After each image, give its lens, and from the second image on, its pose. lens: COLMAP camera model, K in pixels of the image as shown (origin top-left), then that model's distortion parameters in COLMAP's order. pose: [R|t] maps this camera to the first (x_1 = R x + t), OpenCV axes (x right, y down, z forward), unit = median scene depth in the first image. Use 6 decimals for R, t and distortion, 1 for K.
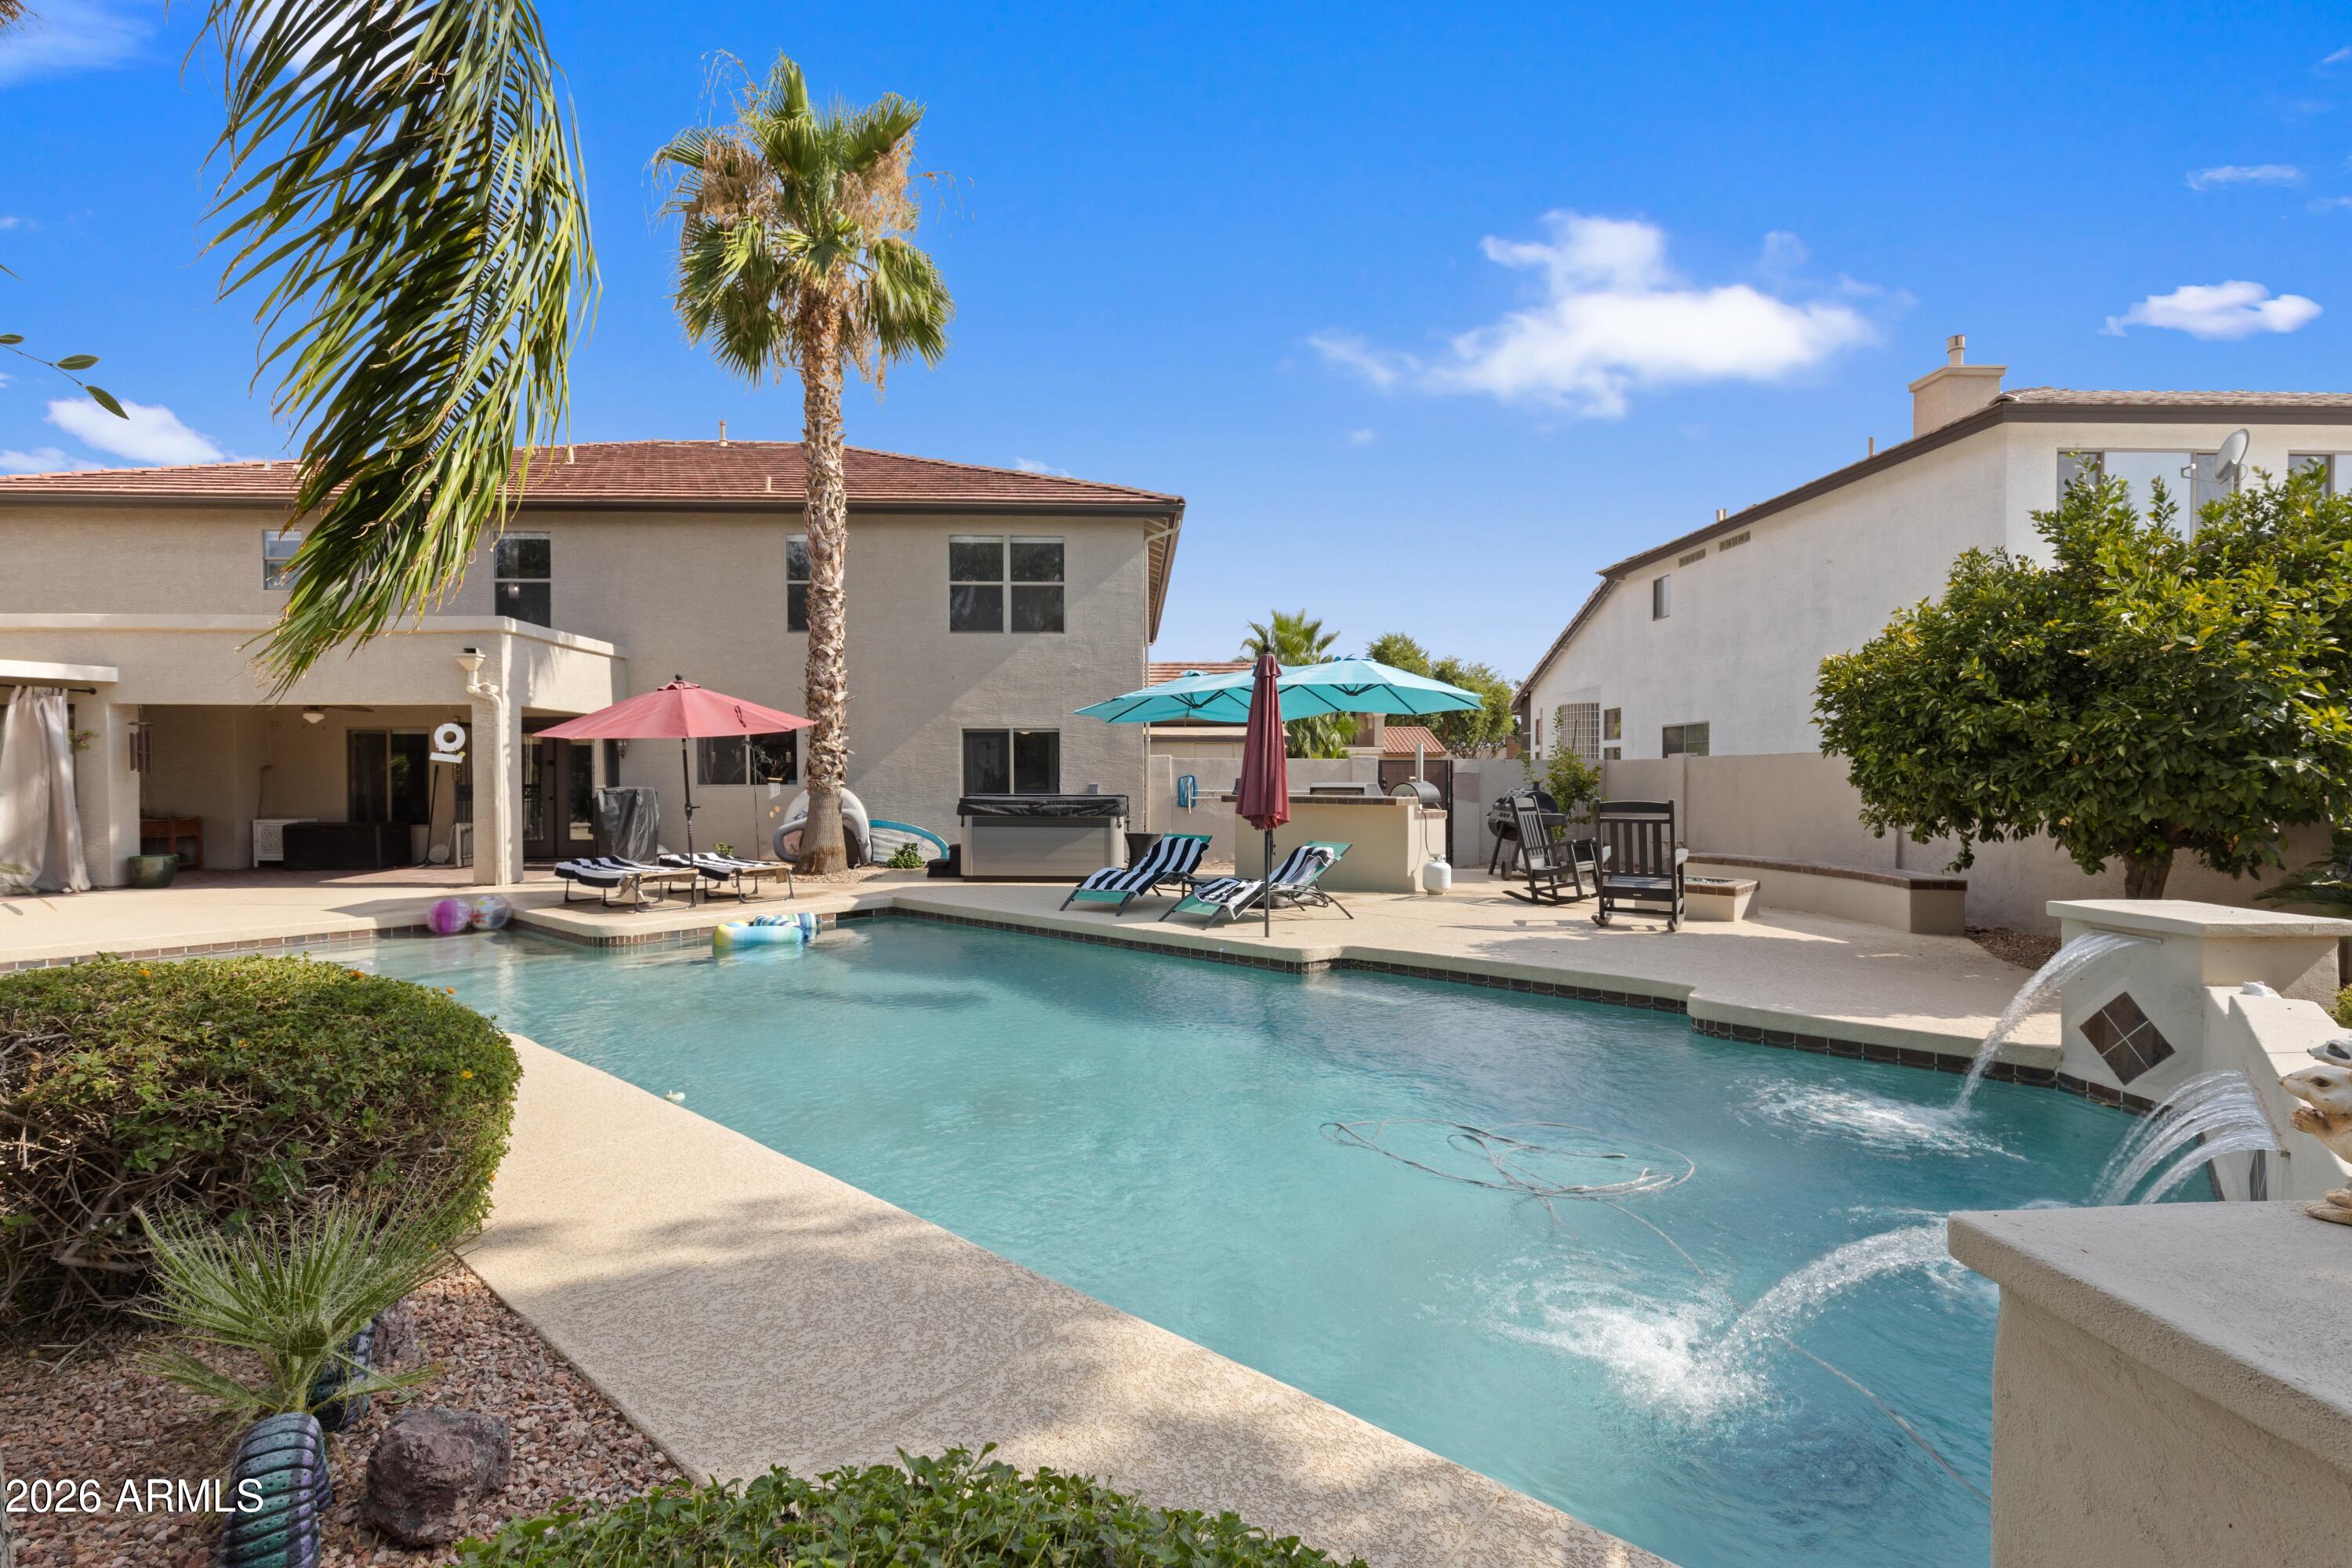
lens RADIAL K [[1044.5, 0, 1176.0], [0, 1044.5, 784.0], [0, 0, 1]] dist [0.002940, 0.000434]
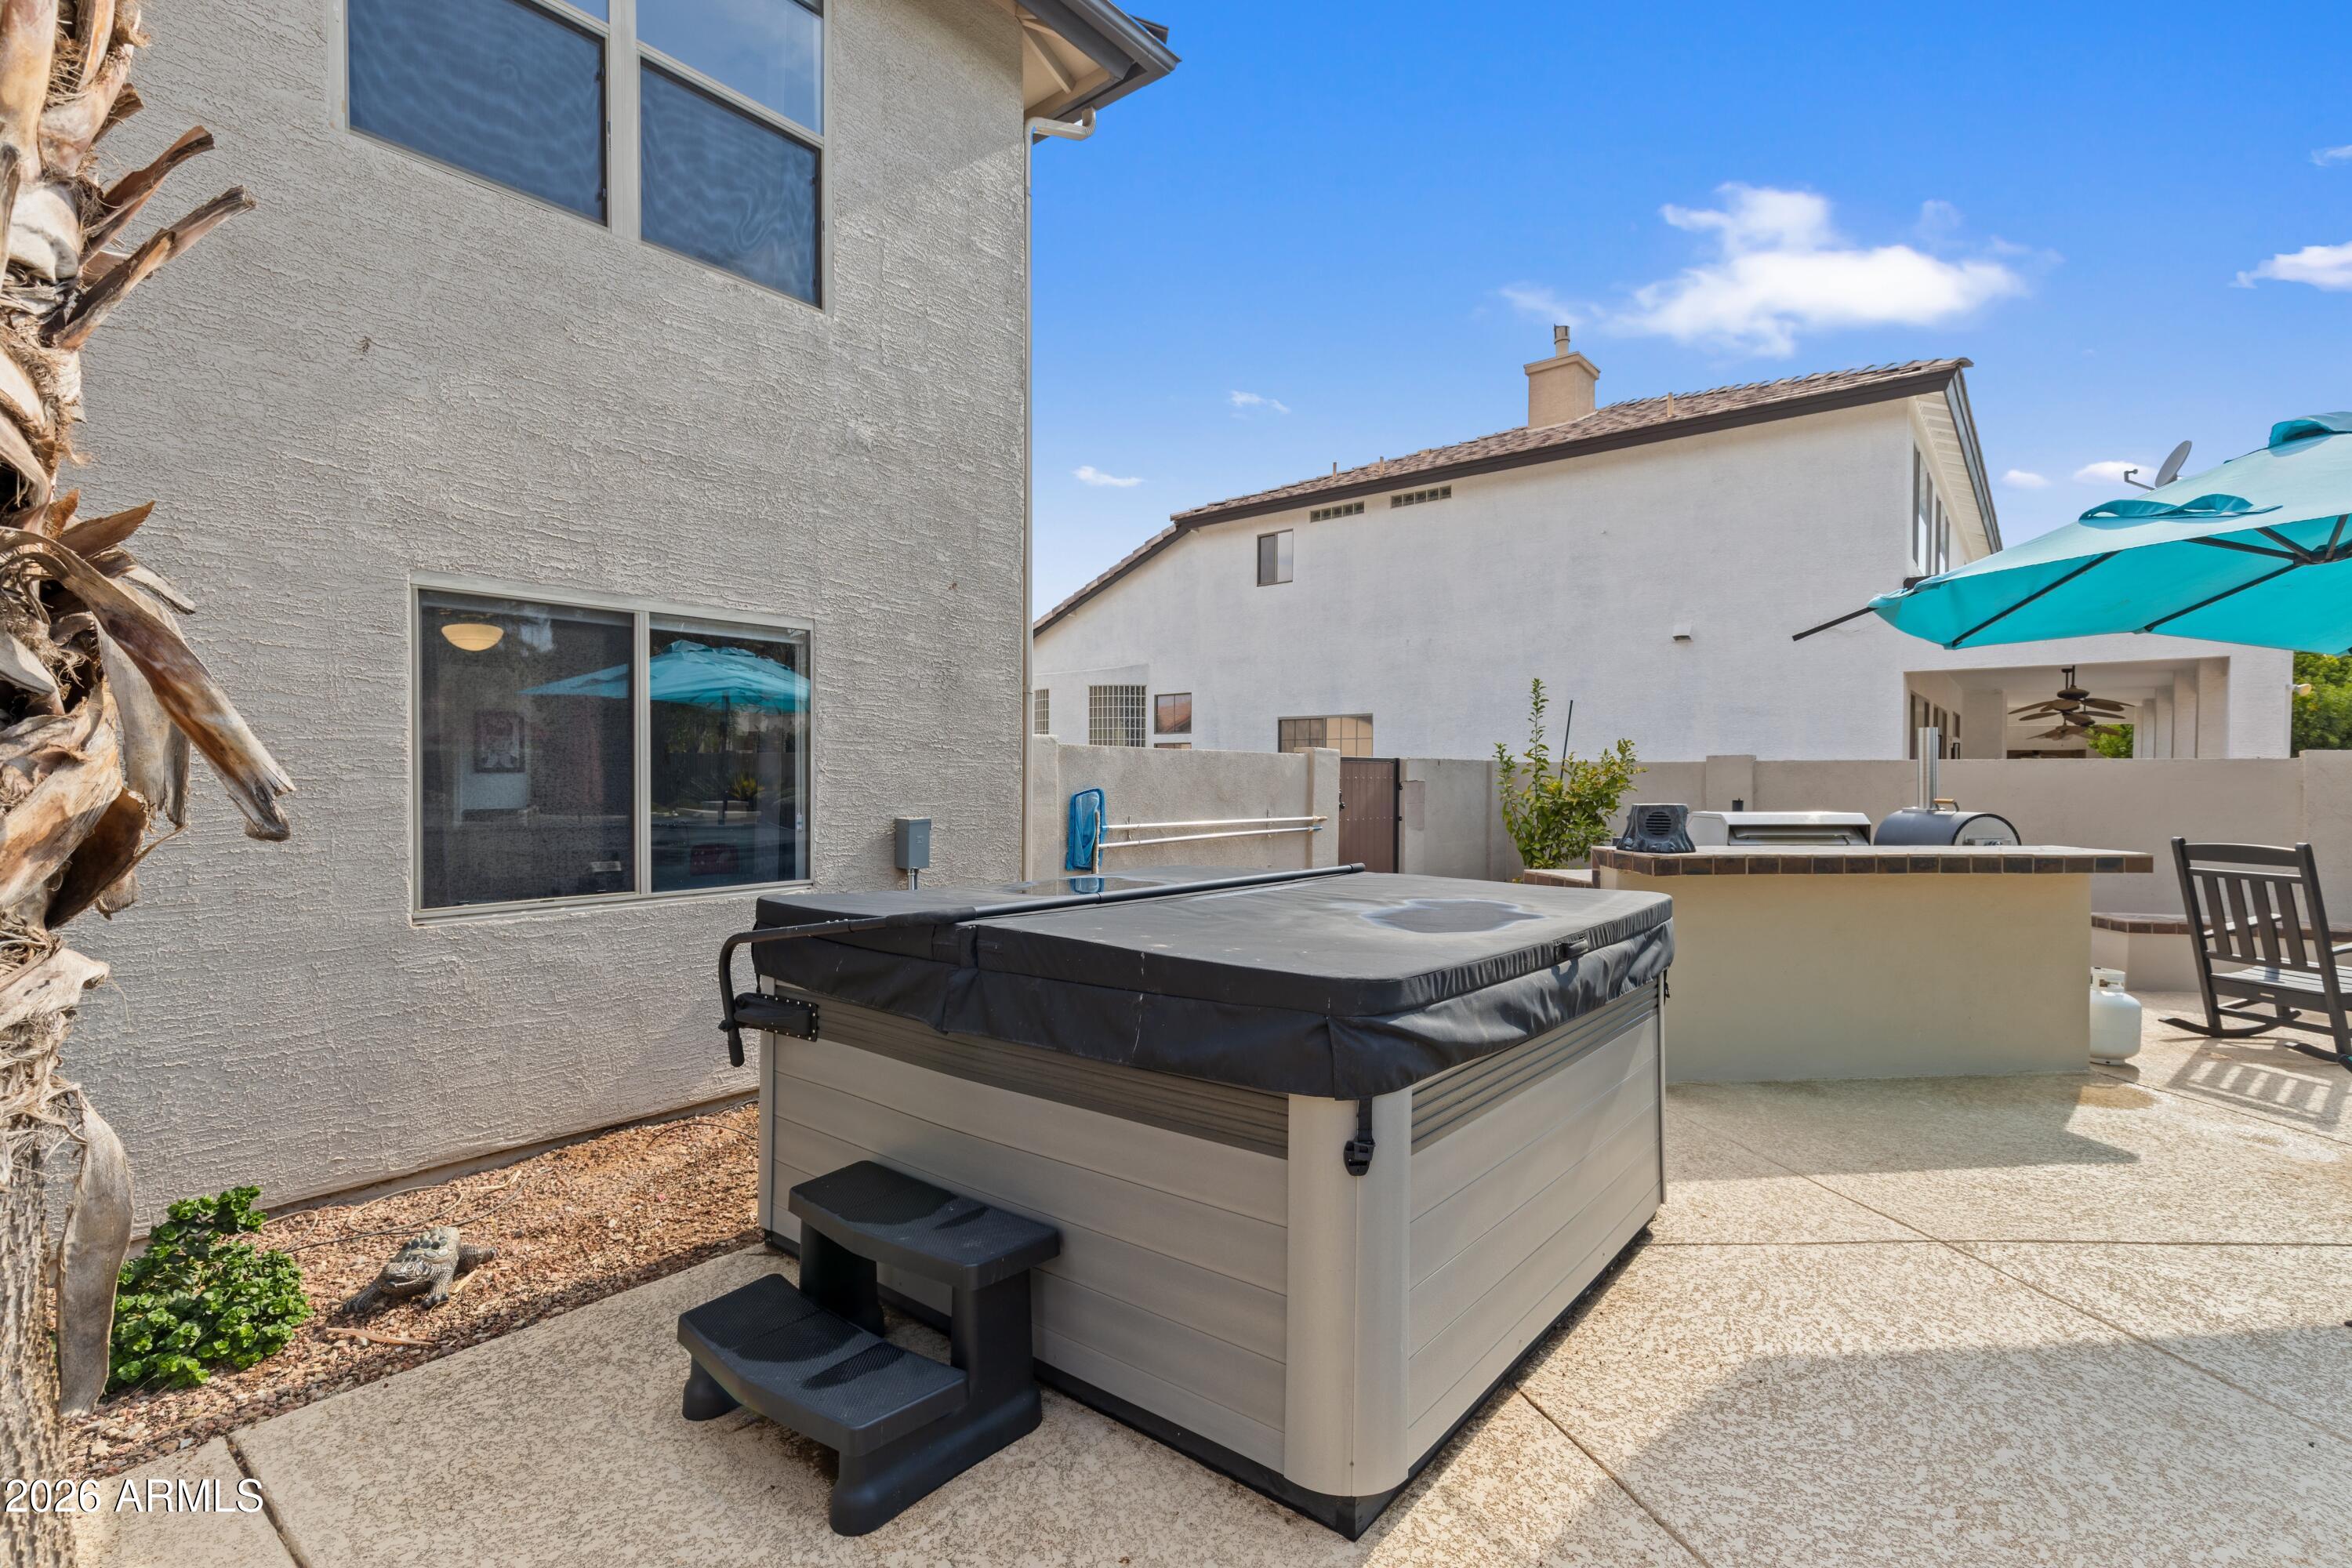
lens RADIAL K [[1044.5, 0, 1176.0], [0, 1044.5, 784.0], [0, 0, 1]] dist [0.002940, 0.000434]
pose [[0.668372, -0.002845, 0.743822, -0.218280], [-0.003205, 0.999972, 0.006704, -0.009705], [-0.743820, -0.006864, 0.668344, 0.603360]]
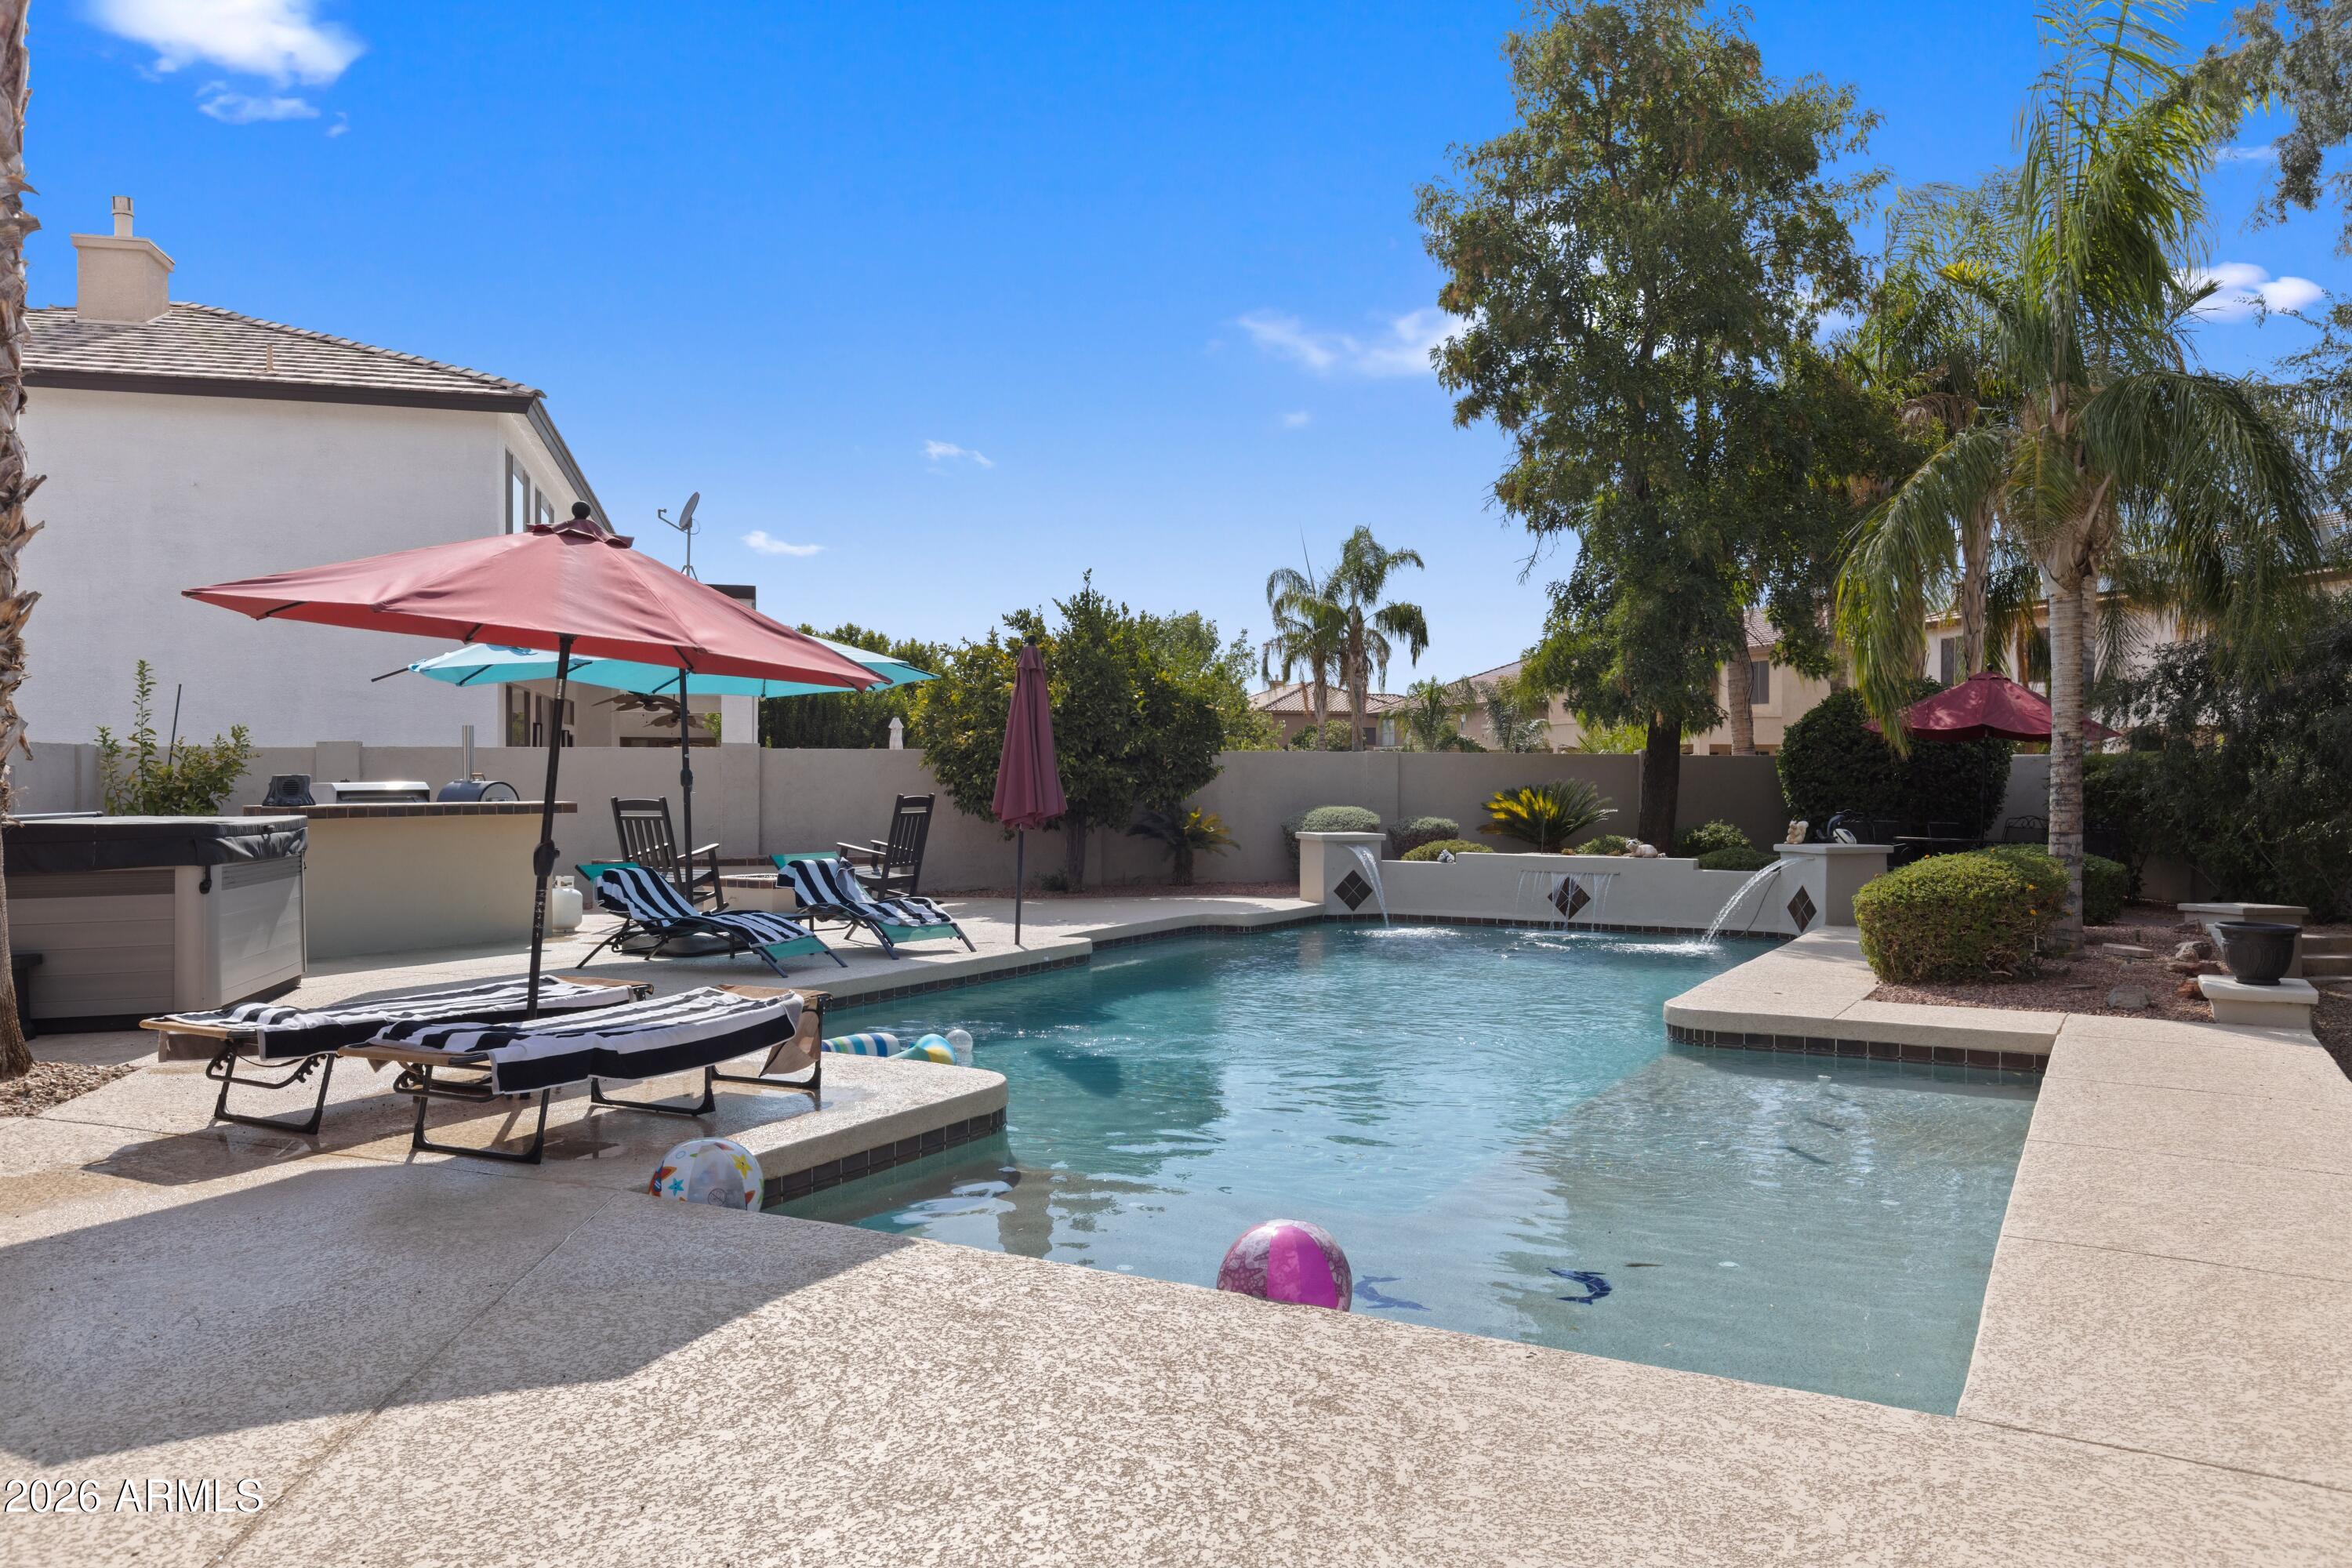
lens RADIAL K [[1699.5, 0, 1176.0], [0, 1699.5, 784.0], [0, 0, 1]] dist [0.003632, 0.002658]
pose [[-0.208811, -0.005806, 0.977939, -0.675602], [0.002459, 0.999976, 0.006462, -0.002784], [-0.977953, 0.003754, -0.208791, 0.486716]]
